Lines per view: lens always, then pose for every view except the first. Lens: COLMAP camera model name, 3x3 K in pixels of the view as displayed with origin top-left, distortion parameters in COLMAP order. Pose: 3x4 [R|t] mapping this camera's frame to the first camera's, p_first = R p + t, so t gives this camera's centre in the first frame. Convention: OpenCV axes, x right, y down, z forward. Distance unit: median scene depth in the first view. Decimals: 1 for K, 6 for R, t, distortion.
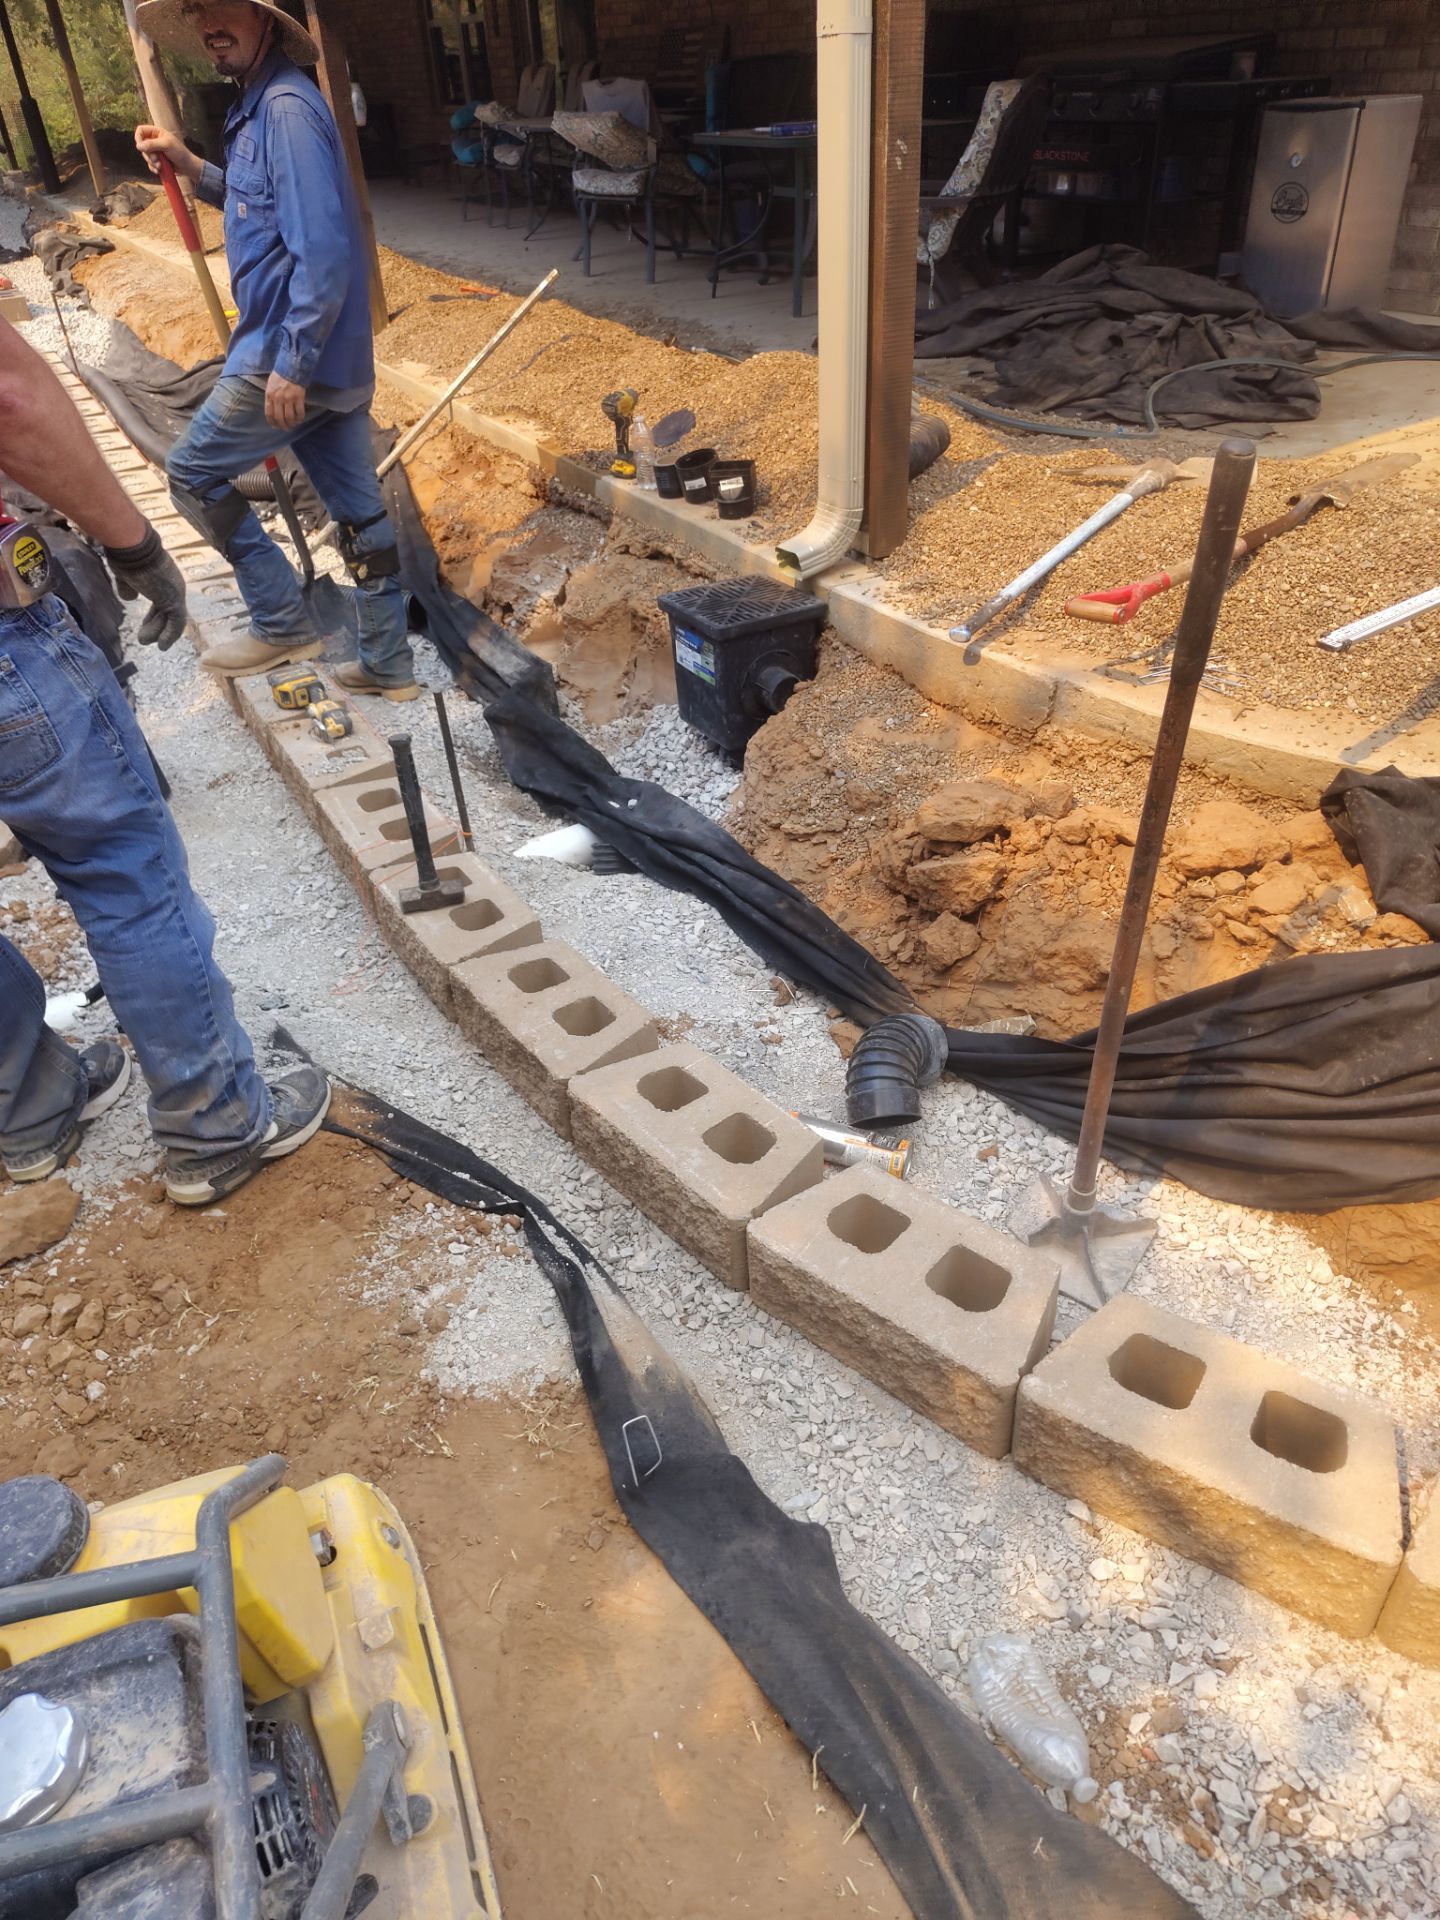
lens RADIAL K [[1428.7, 0, 801.2], [0, 1428.7, 951.7], [0, 0, 1]] dist [0.053567, -0.034806]
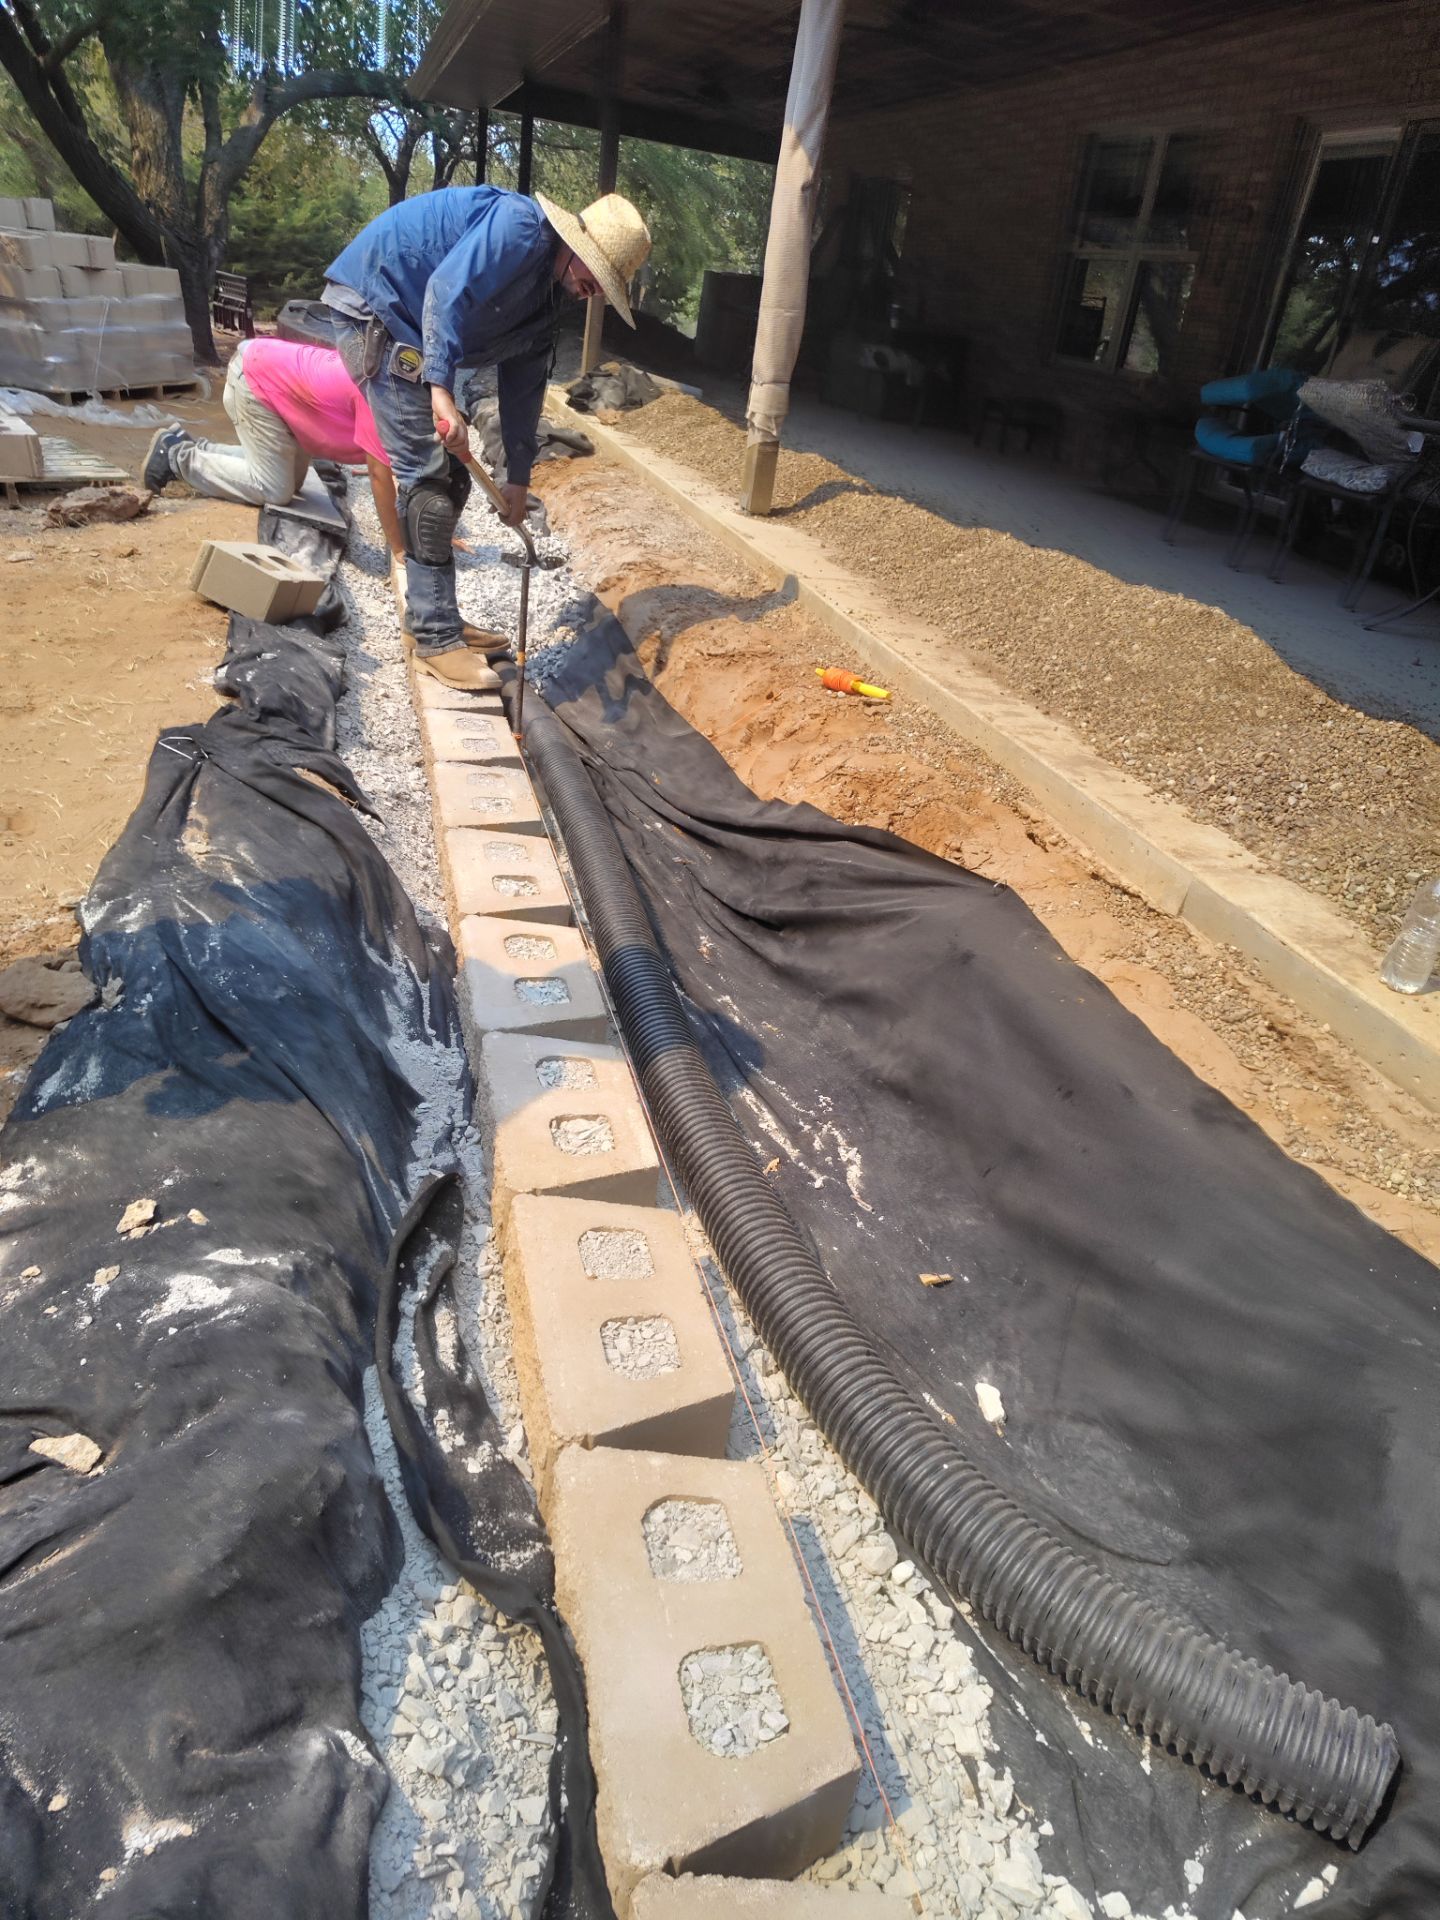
lens RADIAL K [[1428.7, 0, 801.2], [0, 1428.7, 951.7], [0, 0, 1]] dist [0.053567, -0.034806]
pose [[0.952803, 0.271242, -0.136360, -0.813128], [-0.288730, 0.948416, -0.130930, -0.734955], [0.093813, 0.164122, 0.981969, 1.410234]]
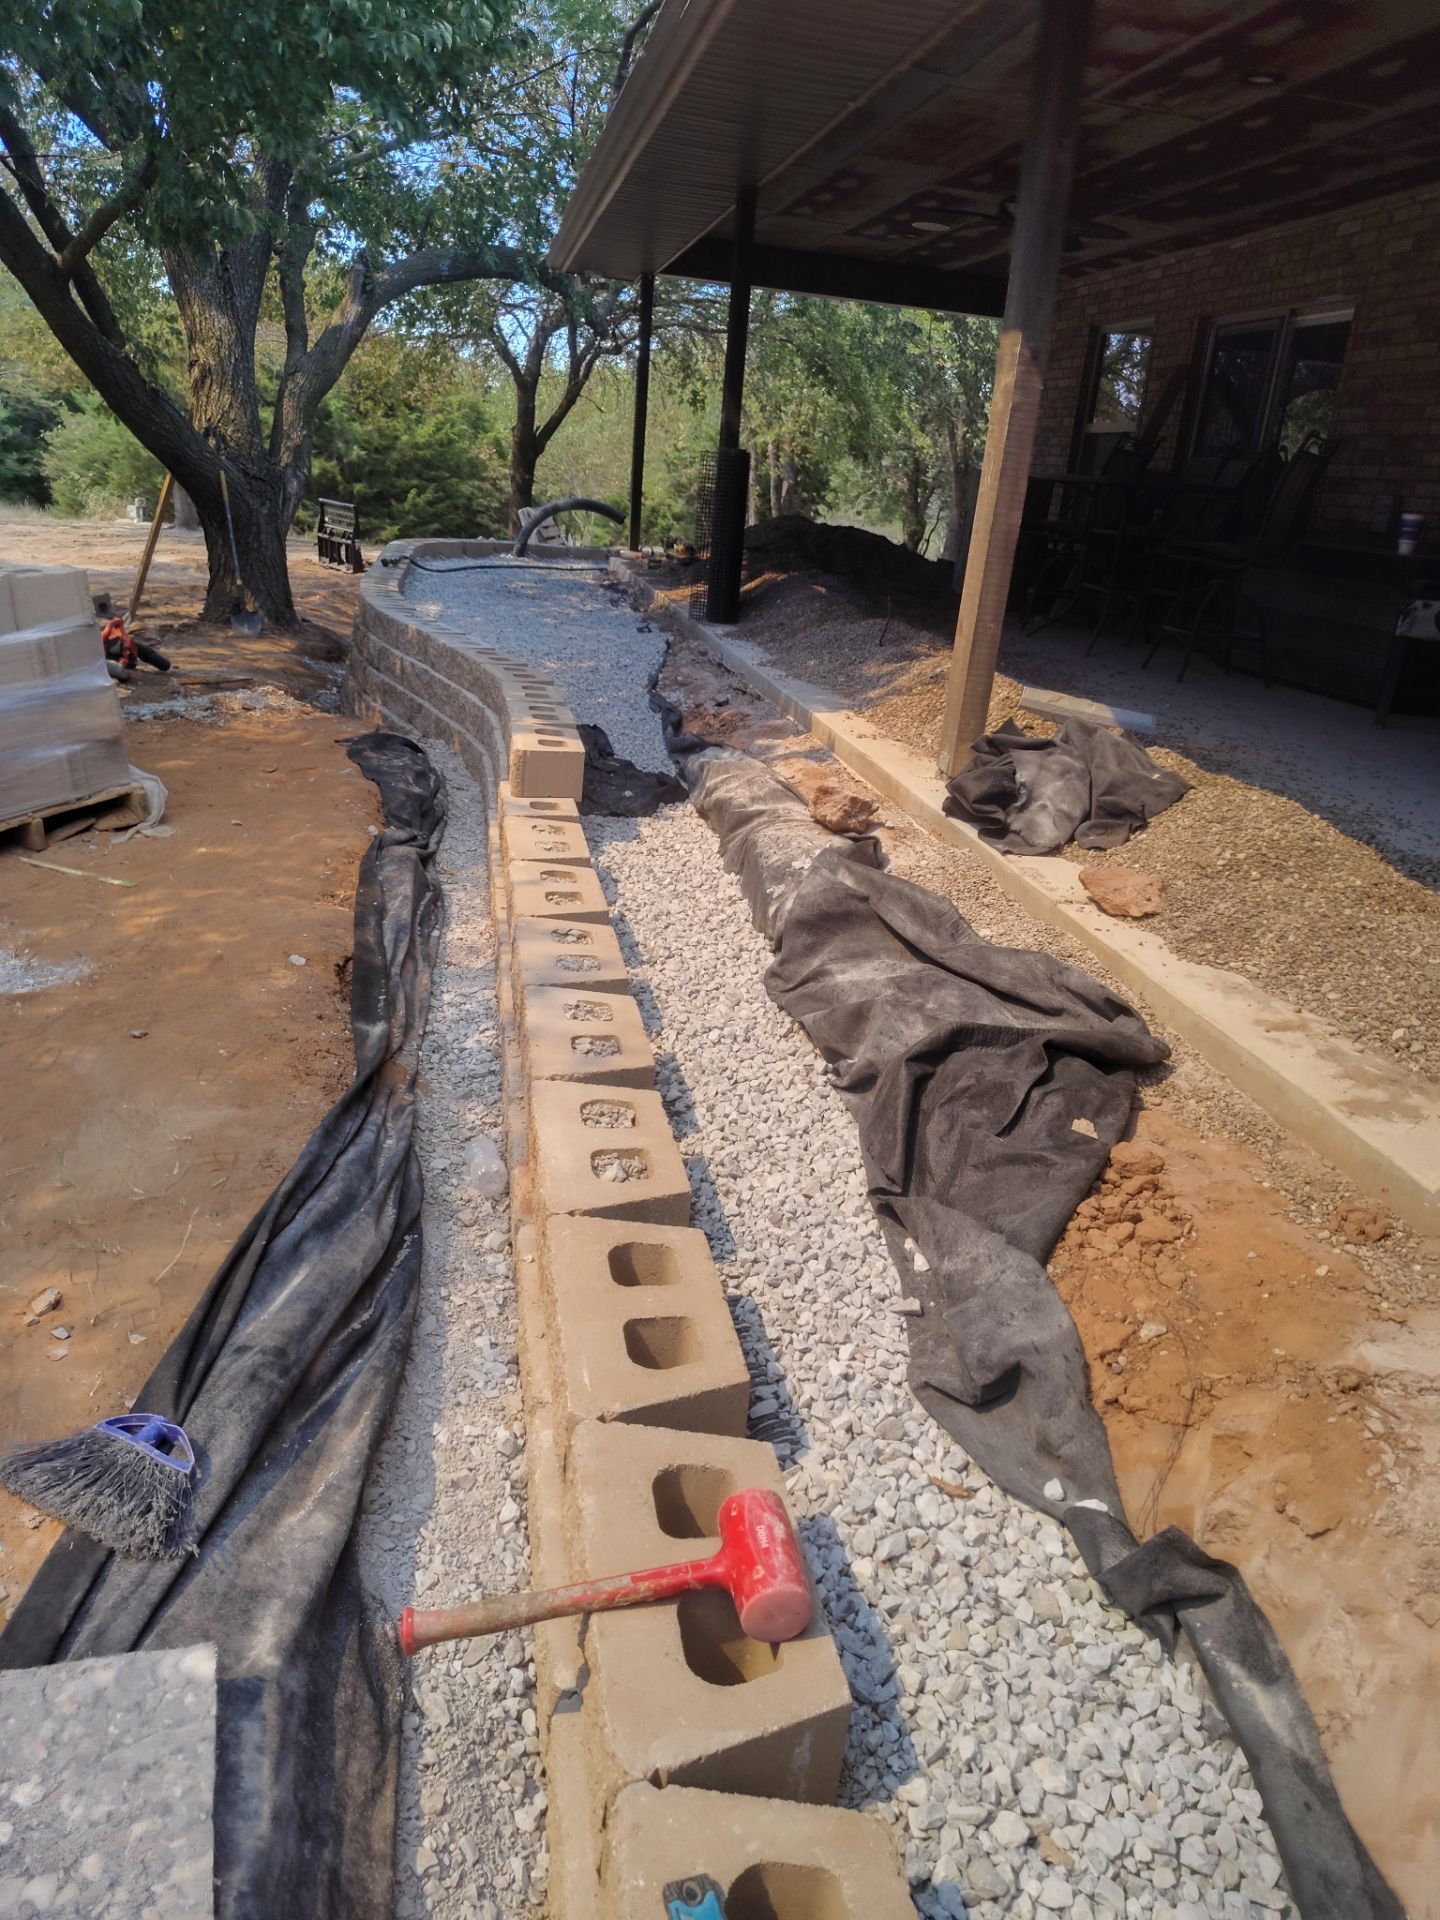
lens RADIAL K [[1399.0, 0, 770.8], [0, 1399.0, 982.4], [0, 0, 1]] dist [0.073837, -0.175373]
pose [[0.939248, 0.237817, -0.247500, -1.703025], [-0.286030, 0.940897, -0.181380, -1.569463], [0.189737, 0.241153, 0.951759, 2.799844]]
